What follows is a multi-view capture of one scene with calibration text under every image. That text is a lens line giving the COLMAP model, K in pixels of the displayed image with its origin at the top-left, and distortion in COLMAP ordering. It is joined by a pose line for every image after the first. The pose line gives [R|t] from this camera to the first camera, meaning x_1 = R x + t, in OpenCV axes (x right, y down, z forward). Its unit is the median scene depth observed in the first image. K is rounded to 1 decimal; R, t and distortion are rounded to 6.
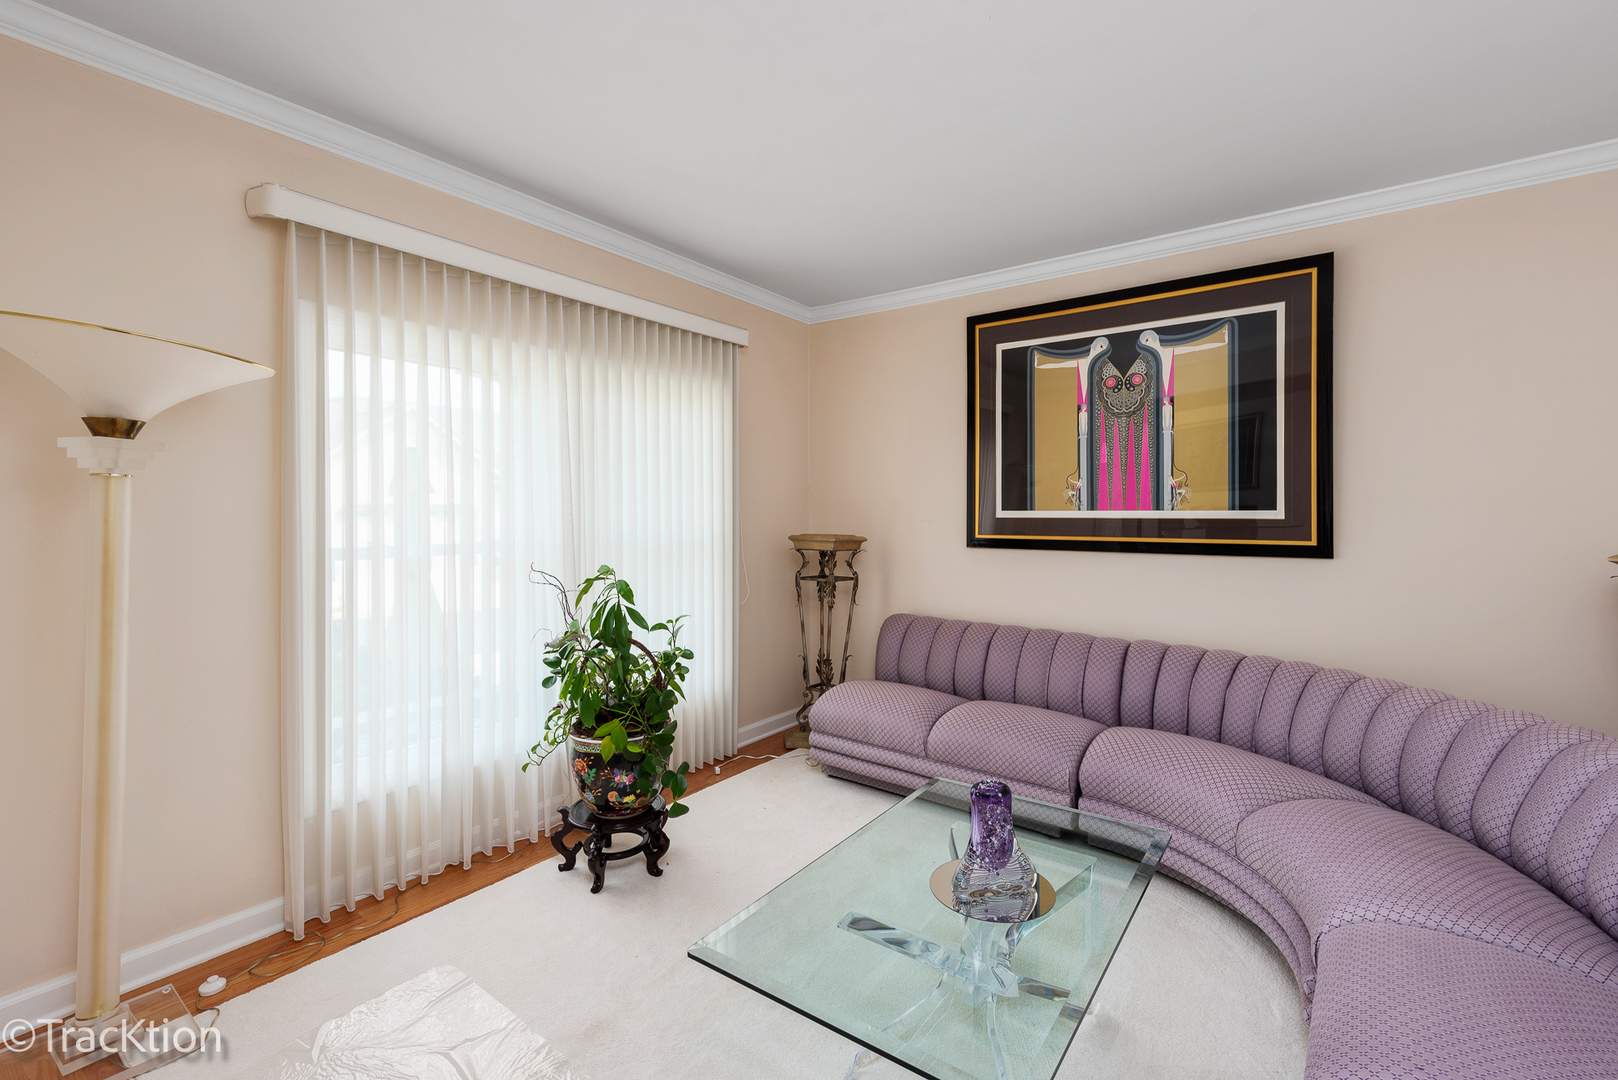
lens RADIAL K [[722.9, 0, 816.2], [0, 722.9, 507.3], [0, 0, 1]] dist [0.029499, -0.009241]
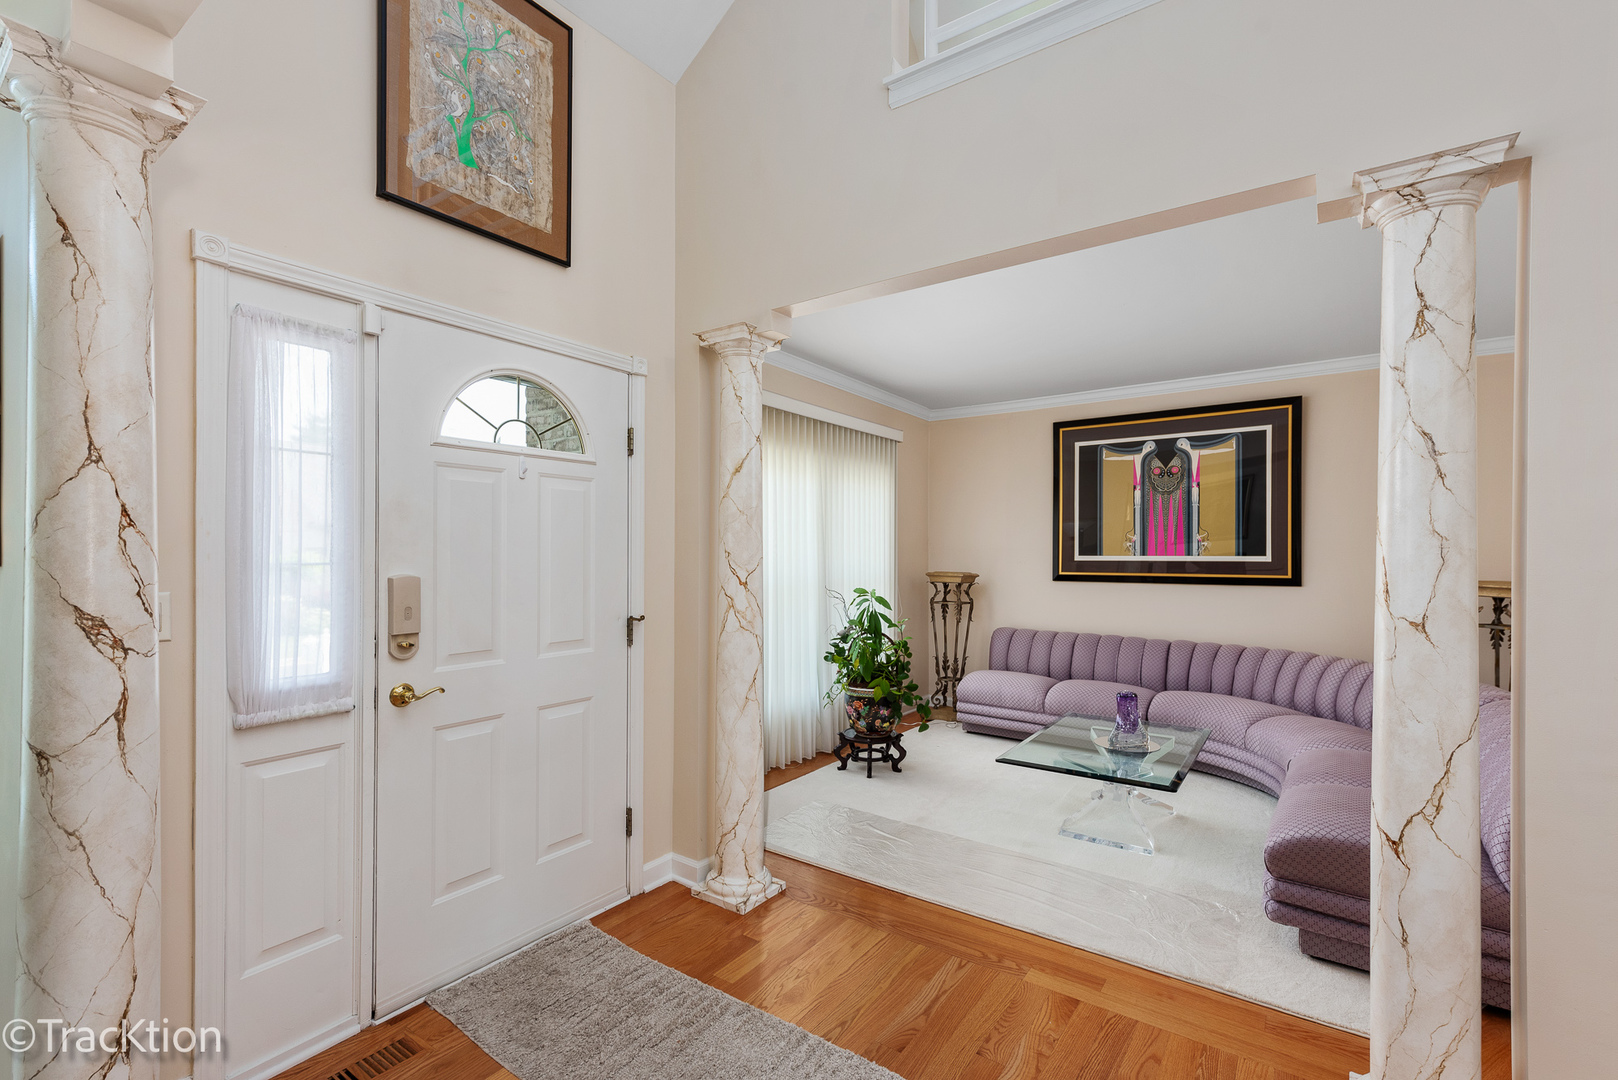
lens RADIAL K [[722.9, 0, 807.1], [0, 722.9, 553.6], [0, 0, 1]] dist [0.029499, -0.009241]
pose [[0.999905, 0.002979, 0.013450, -0.359250], [-0.003018, 0.999991, 0.002878, -0.002690], [-0.013442, -0.002918, 0.999905, -0.530357]]
